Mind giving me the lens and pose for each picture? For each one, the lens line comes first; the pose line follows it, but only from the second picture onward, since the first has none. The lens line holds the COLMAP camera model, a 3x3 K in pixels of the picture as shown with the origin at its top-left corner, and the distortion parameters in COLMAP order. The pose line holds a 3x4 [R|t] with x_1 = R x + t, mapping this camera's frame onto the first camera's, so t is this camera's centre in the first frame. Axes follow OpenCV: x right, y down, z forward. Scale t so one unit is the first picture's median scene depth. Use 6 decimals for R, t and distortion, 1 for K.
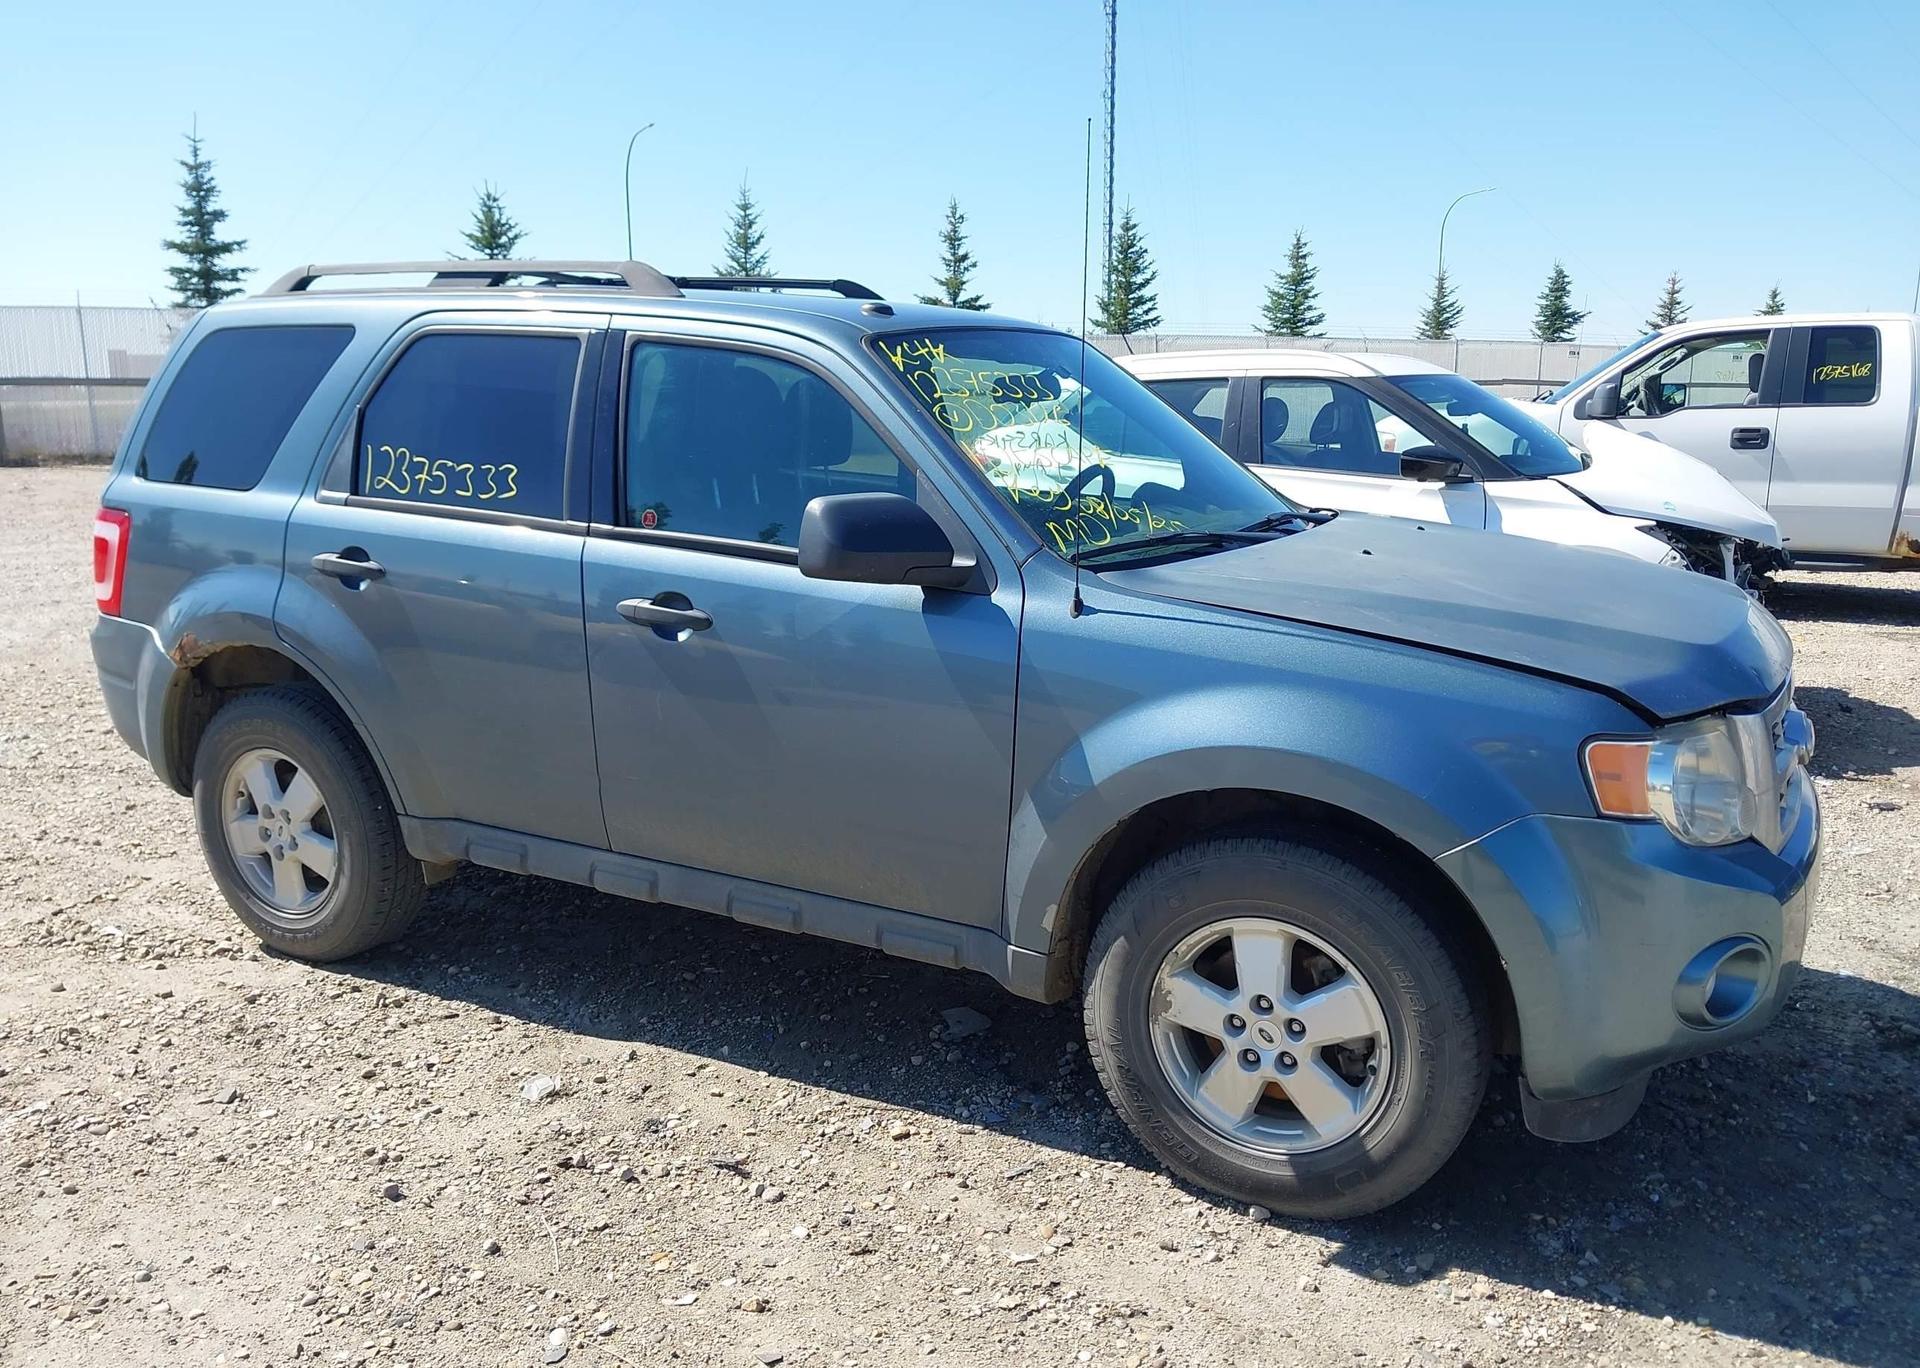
lens RADIAL K [[1537.1, 0, 956.9], [0, 1537.1, 686.7], [0, 0, 1]] dist [0.014790, -0.014739]
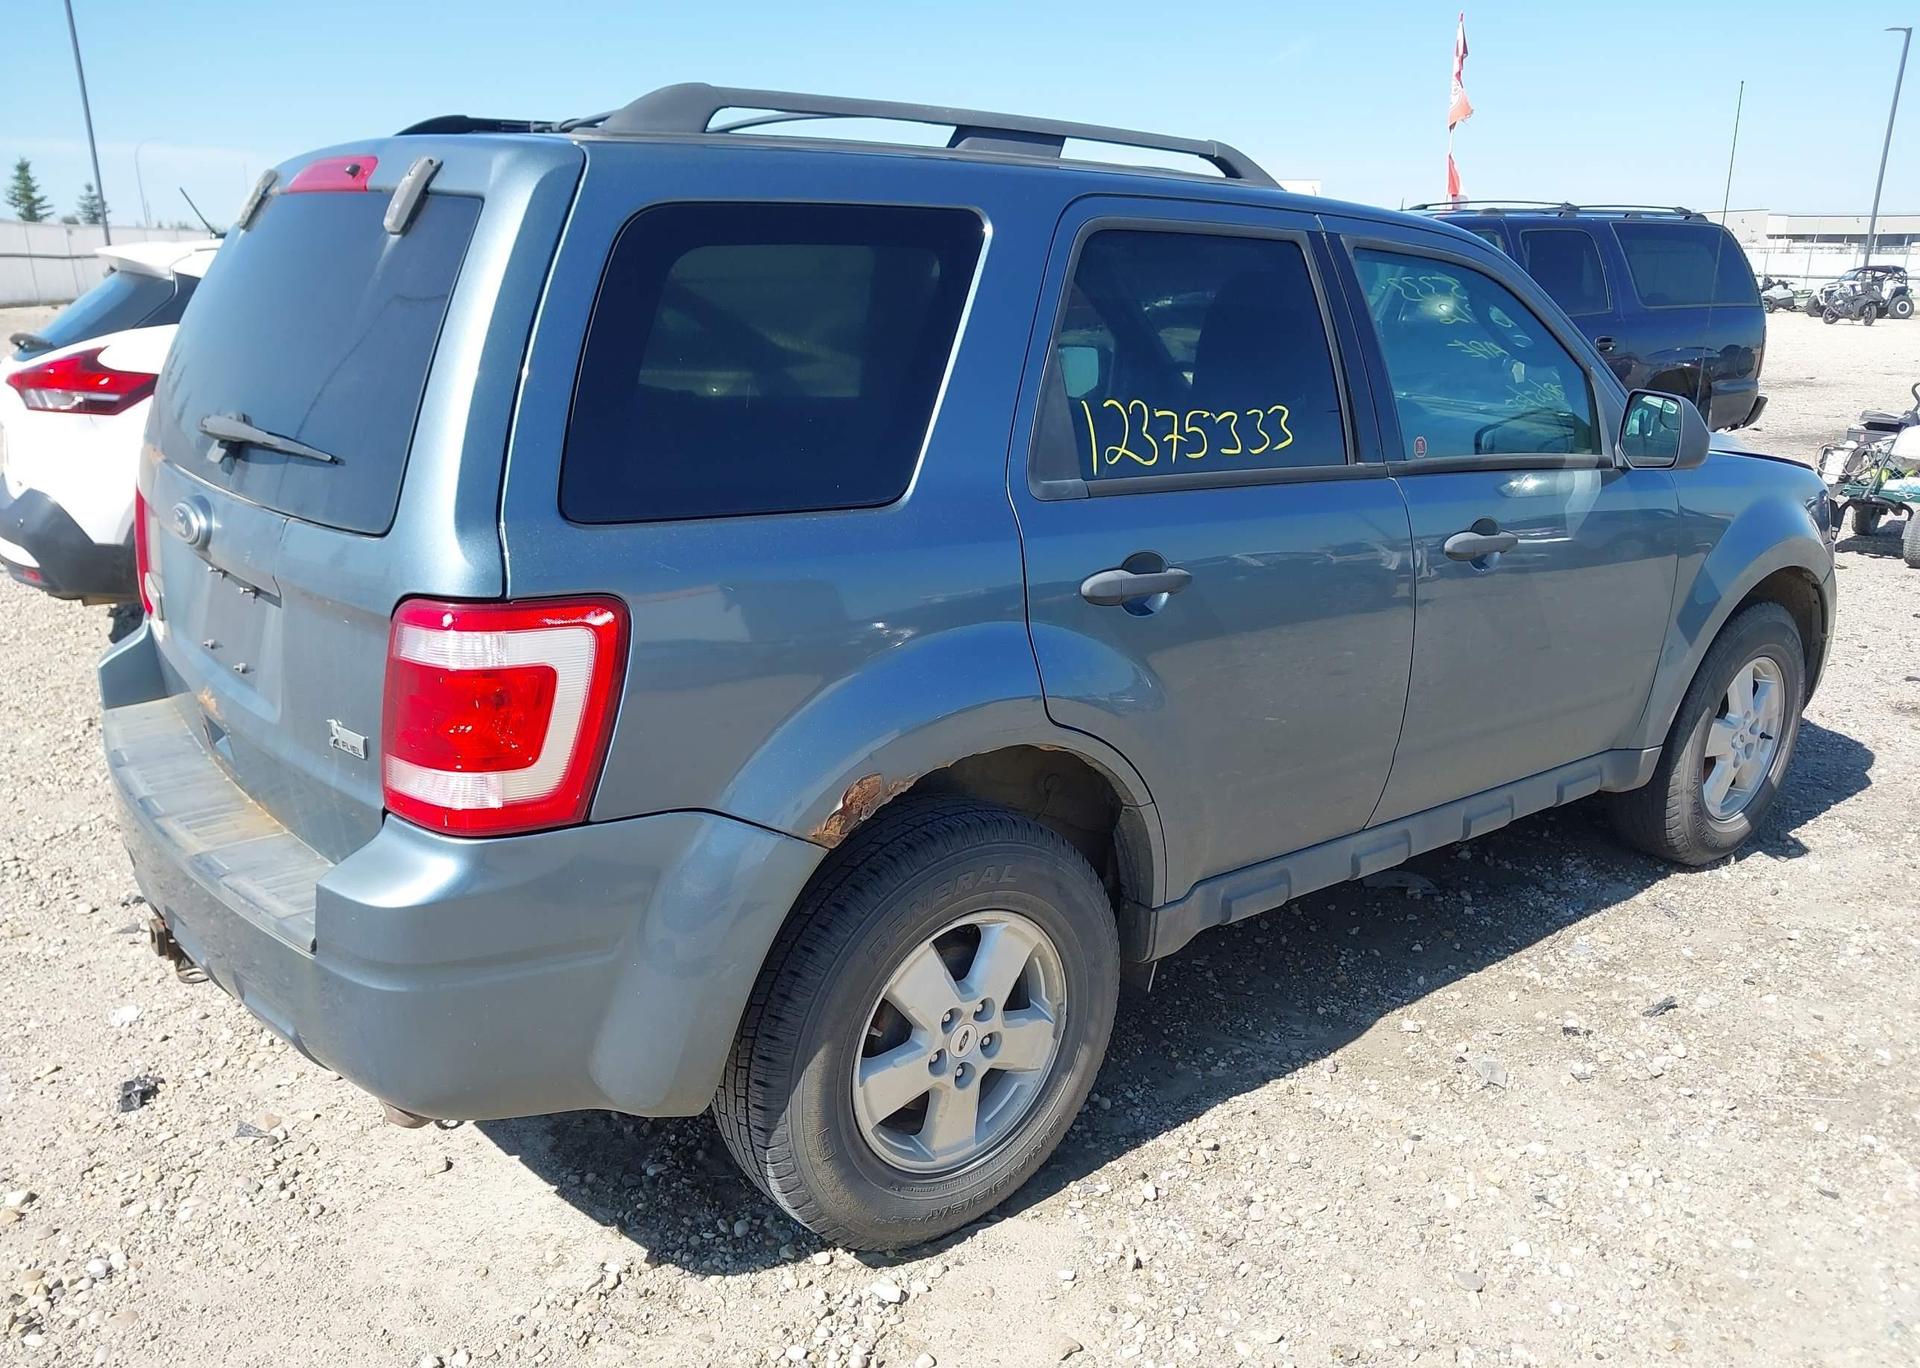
lens RADIAL K [[1537.1, 0, 962.1], [0, 1537.1, 692.3], [0, 0, 1]] dist [0.014790, -0.014739]
pose [[0.393719, -0.253137, 0.883689, -0.990359], [0.177153, 0.964209, 0.197274, -0.170667], [-0.901999, 0.078877, 0.424472, 0.752684]]
